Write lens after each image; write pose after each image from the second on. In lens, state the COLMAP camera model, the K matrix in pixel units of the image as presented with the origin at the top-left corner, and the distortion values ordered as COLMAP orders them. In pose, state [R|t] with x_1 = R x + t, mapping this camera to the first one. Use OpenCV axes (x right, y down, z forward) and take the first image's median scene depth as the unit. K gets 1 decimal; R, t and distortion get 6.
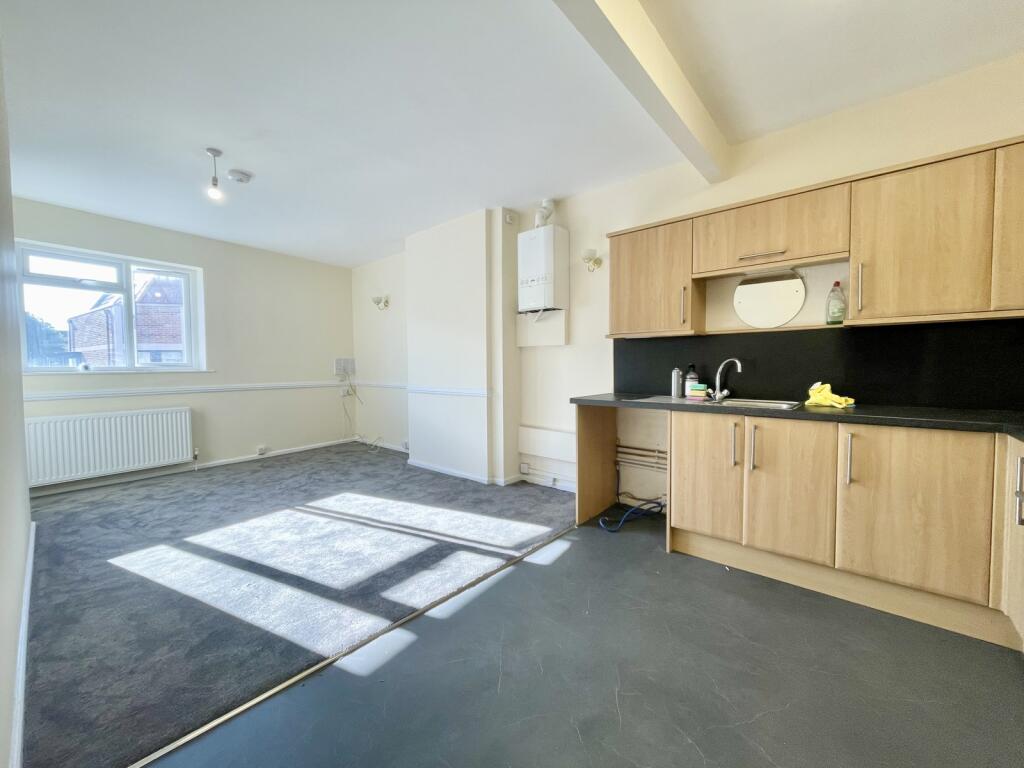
lens RADIAL K [[407.0, 0, 507.3], [0, 407.0, 383.6], [0, 0, 1]] dist [-0.002464, -0.000035]
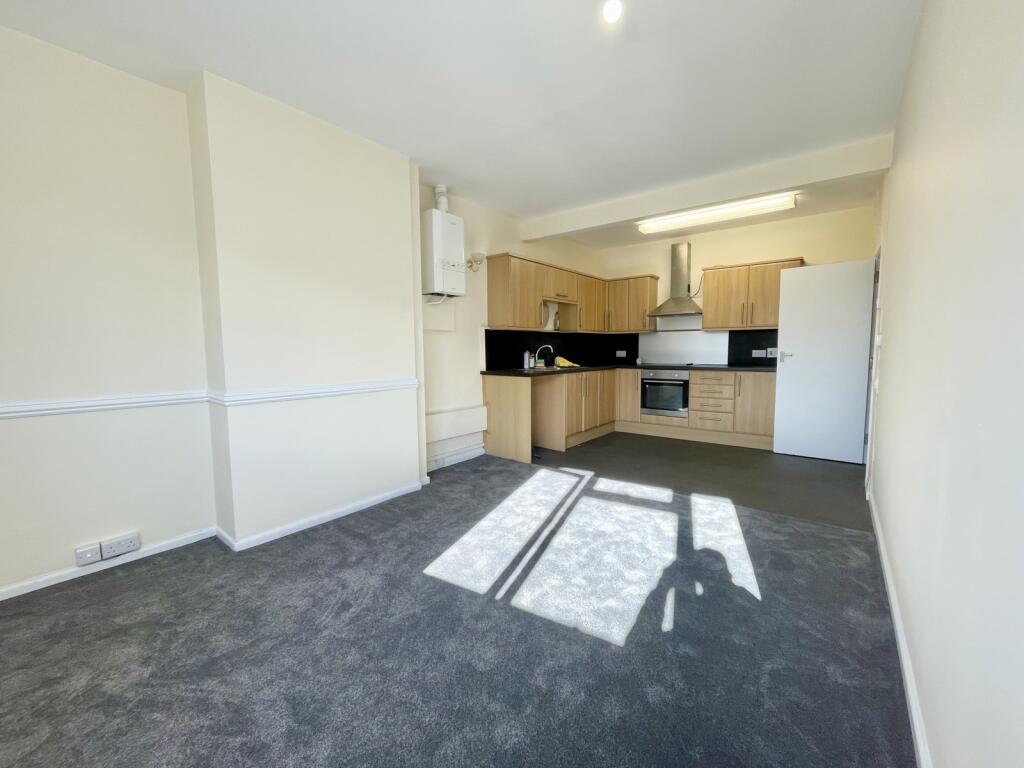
lens RADIAL K [[407.0, 0, 508.5], [0, 407.0, 381.0], [0, 0, 1]] dist [-0.002464, -0.000035]
pose [[-0.041090, -0.063576, 0.997131, -1.178783], [0.059951, 0.996019, 0.065976, -0.029141], [-0.997355, 0.062490, -0.037115, 1.107779]]
